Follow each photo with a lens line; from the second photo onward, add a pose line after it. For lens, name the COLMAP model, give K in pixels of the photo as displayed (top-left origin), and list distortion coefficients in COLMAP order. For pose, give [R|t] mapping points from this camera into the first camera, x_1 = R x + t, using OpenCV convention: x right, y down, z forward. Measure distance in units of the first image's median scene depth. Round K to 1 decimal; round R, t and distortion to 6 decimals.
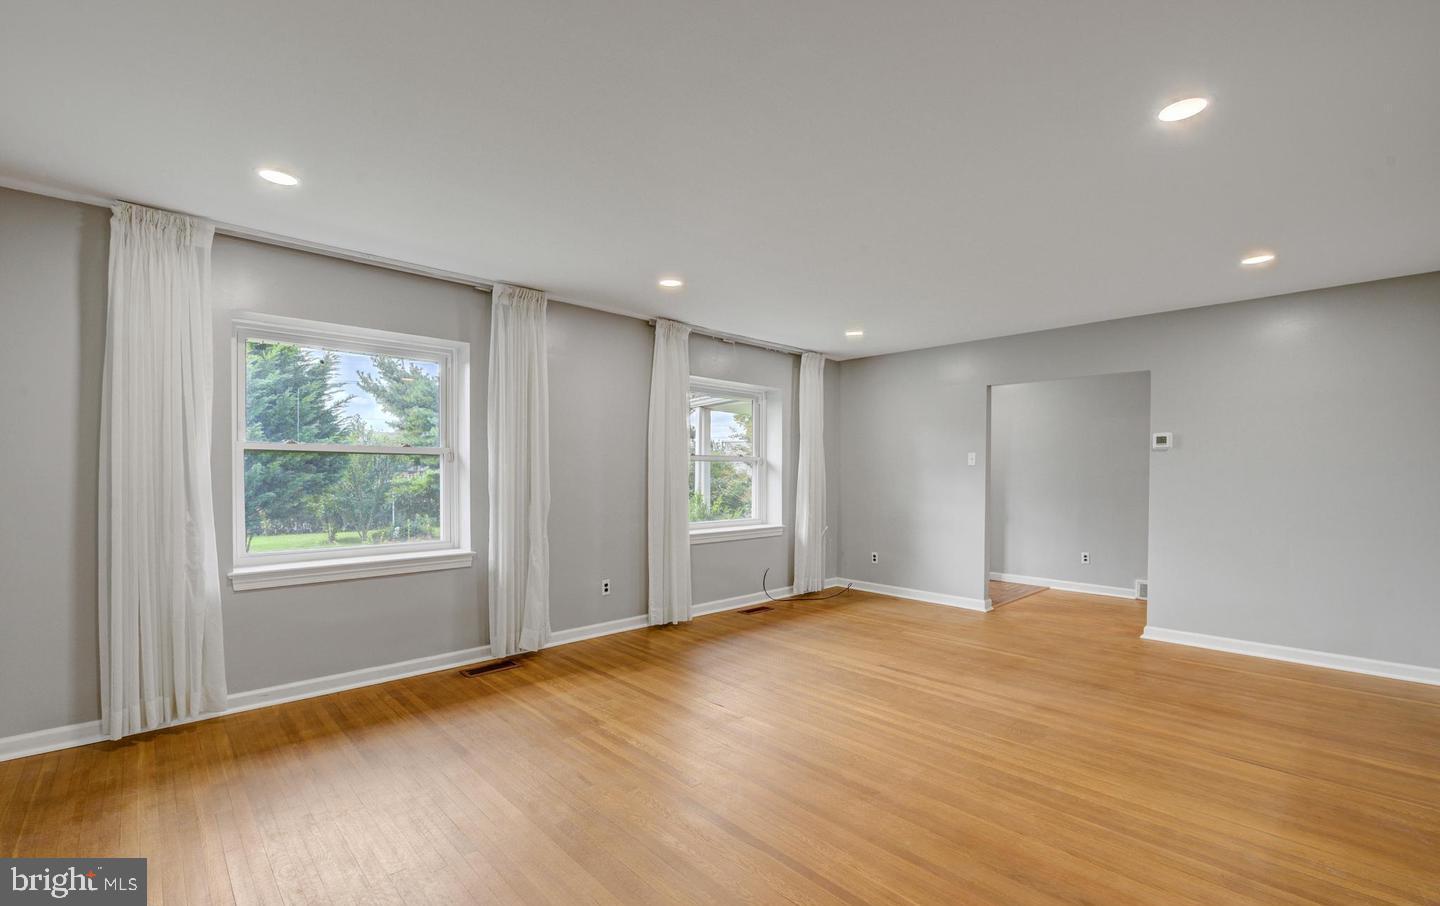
lens RADIAL K [[616.1, 0, 723.5], [0, 616.1, 472.9], [0, 0, 1]] dist [-0.019774, -0.000055]
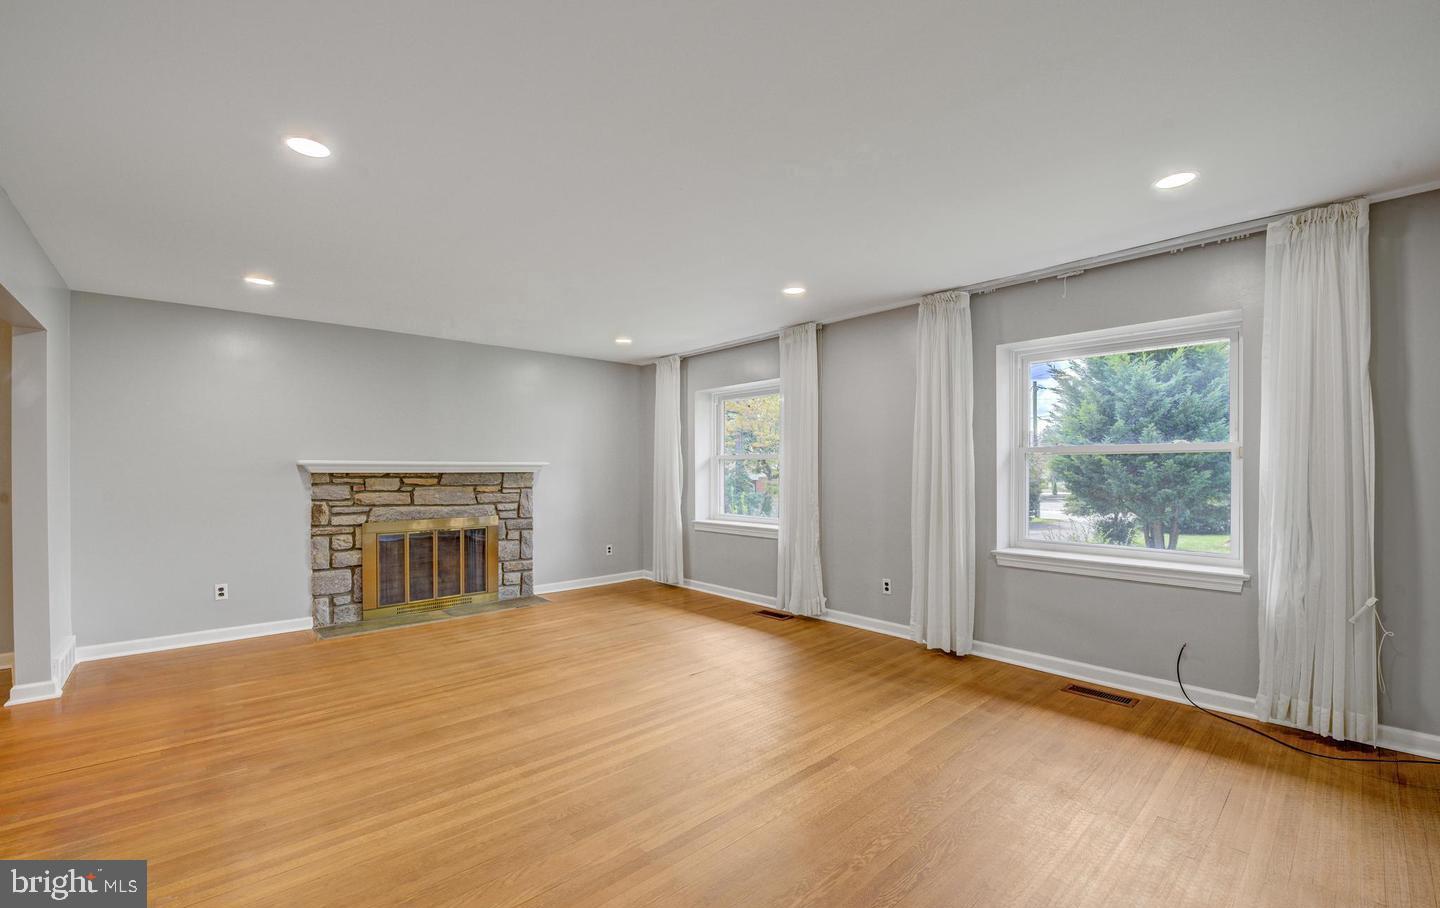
lens RADIAL K [[602.5, 0, 743.3], [0, 602.5, 465.2], [0, 0, 1]] dist [-0.017378, -0.000353]
pose [[-0.013846, -0.007813, -0.999874, 0.855945], [-0.000559, 0.999969, -0.007806, -0.002634], [0.999904, 0.000451, -0.013850, 0.847700]]
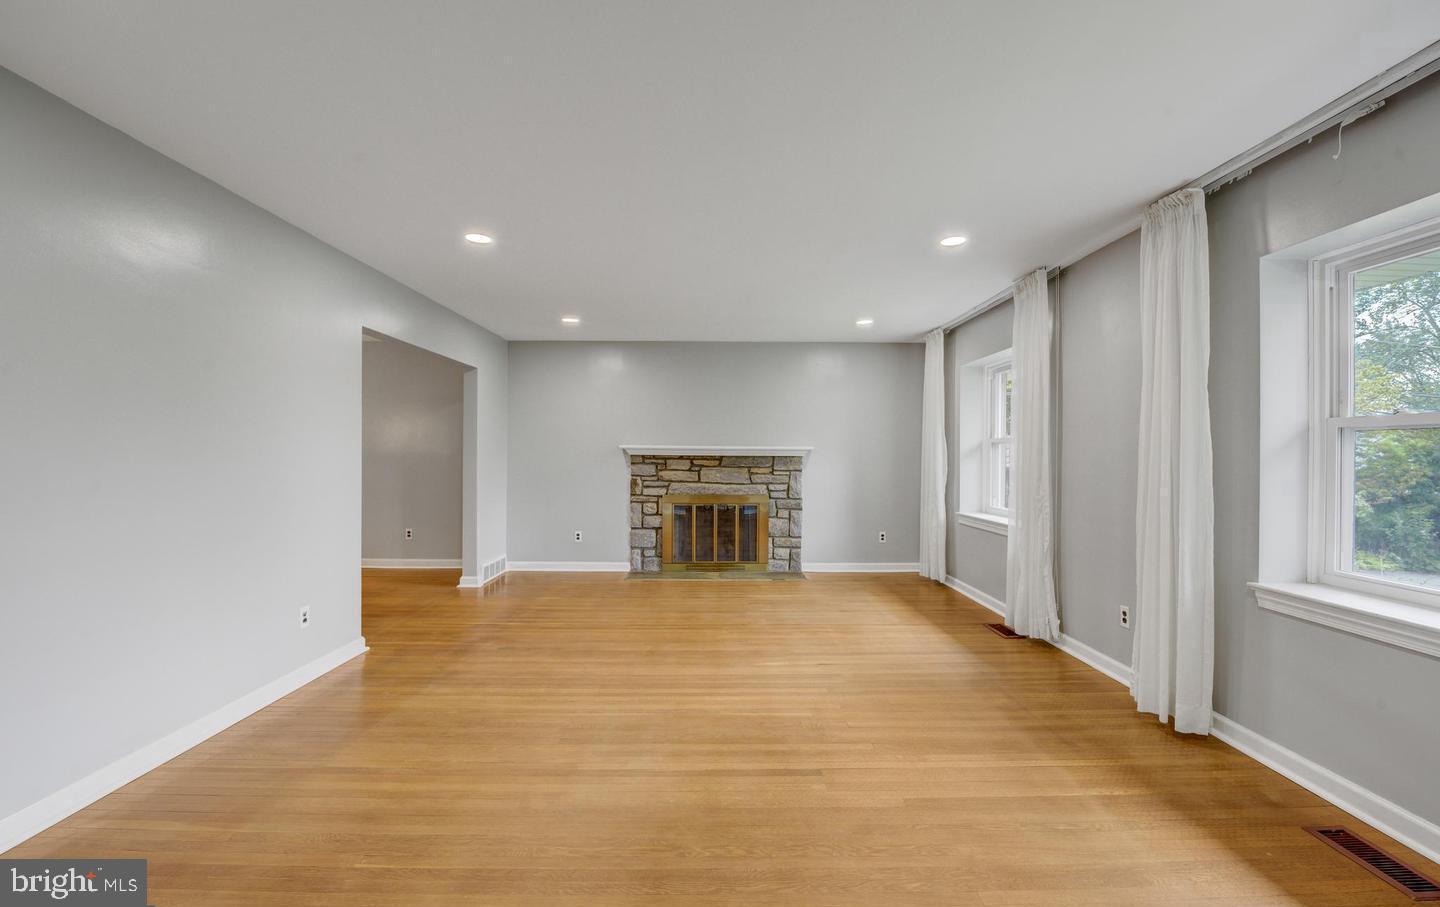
lens RADIAL K [[622.3, 0, 720.0], [0, 622.3, 453.5], [0, 0, 1]] dist [-0.016922, -0.000280]
pose [[-0.693020, -0.007678, -0.720878, 0.716115], [-0.009028, 0.999957, -0.001971, 0.001045], [0.720862, 0.005142, -0.693059, 1.256869]]
